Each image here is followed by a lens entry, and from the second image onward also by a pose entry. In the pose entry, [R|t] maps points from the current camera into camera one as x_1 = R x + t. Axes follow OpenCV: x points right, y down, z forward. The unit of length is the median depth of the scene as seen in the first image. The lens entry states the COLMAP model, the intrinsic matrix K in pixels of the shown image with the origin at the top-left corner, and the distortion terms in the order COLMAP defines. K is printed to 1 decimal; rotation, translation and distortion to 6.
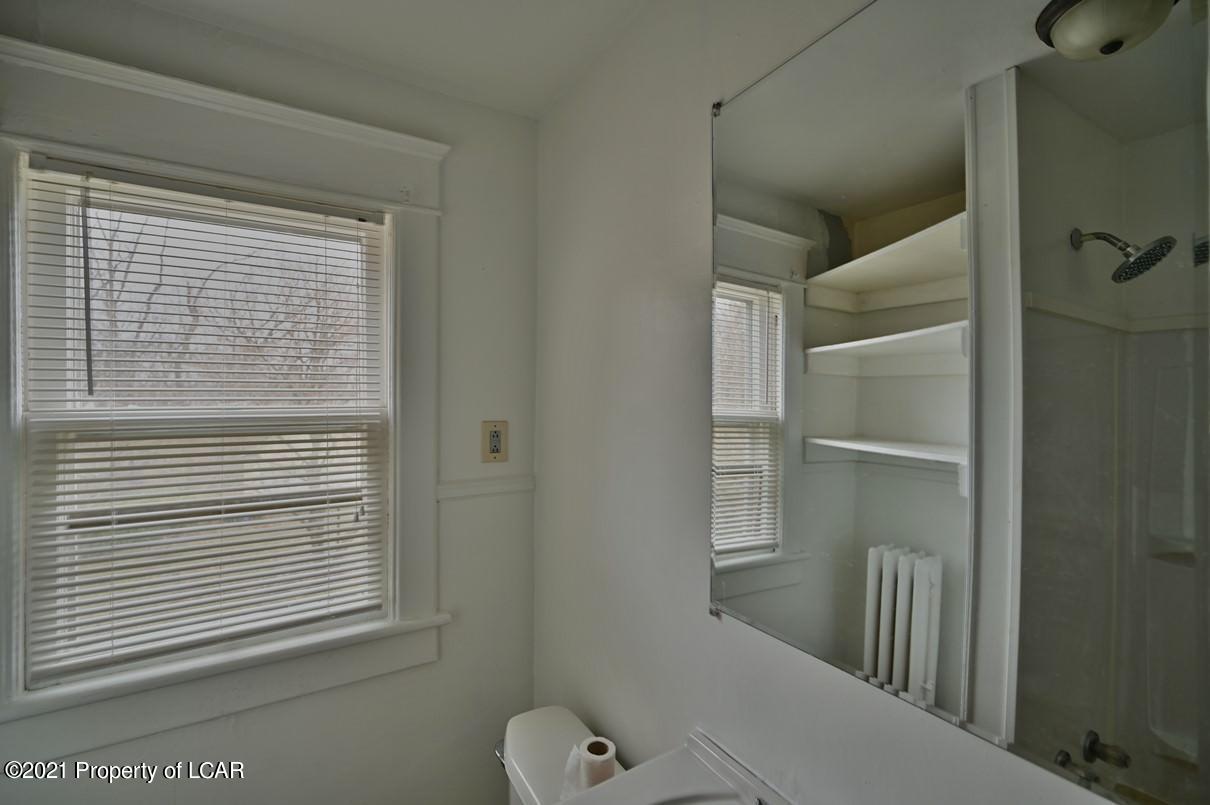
lens RADIAL K [[523.2, 0, 606.0], [0, 523.2, 392.5], [0, 0, 1]] dist [-0.012294, -0.000020]
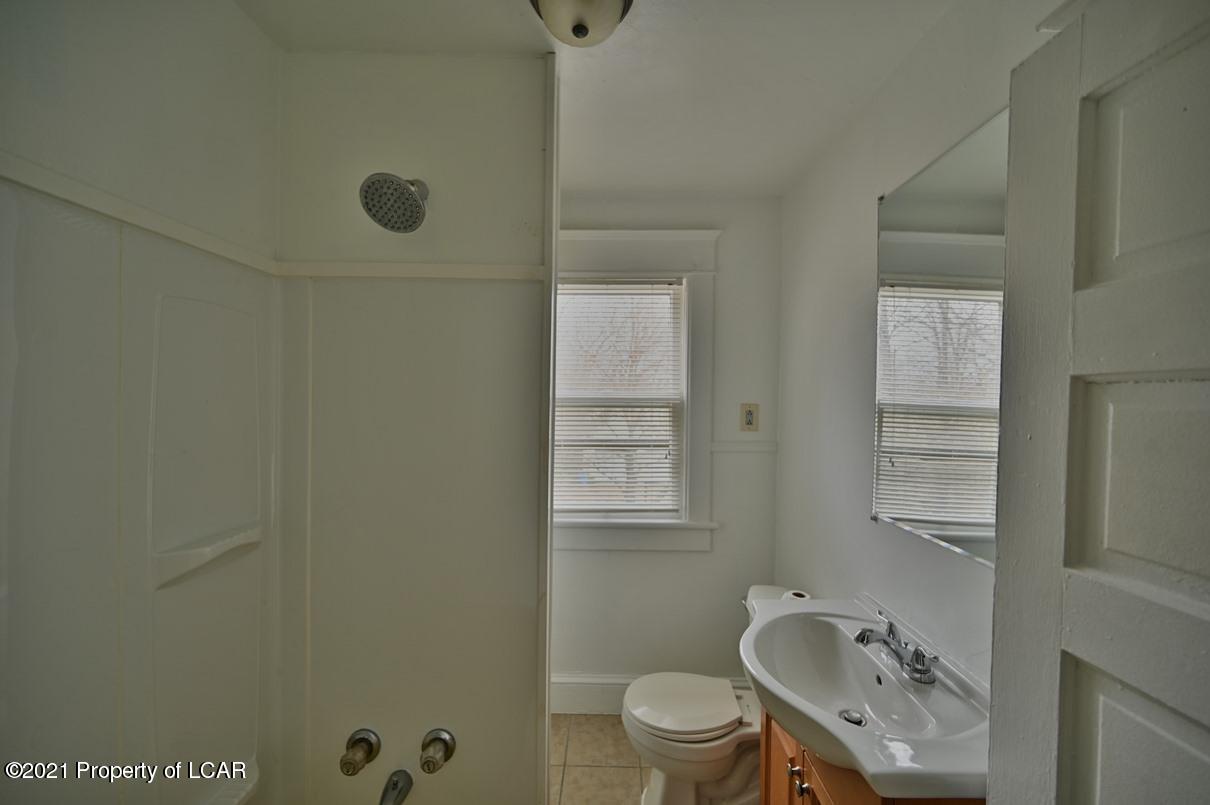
lens RADIAL K [[480.8, 0, 611.1], [0, 480.8, 403.7], [0, 0, 1]] dist [0.002496, -0.000004]
pose [[0.854380, 0.018346, -0.519325, 0.190055], [-0.006426, 0.999673, 0.024744, 0.024024], [0.519609, -0.017804, 0.854219, -0.451668]]
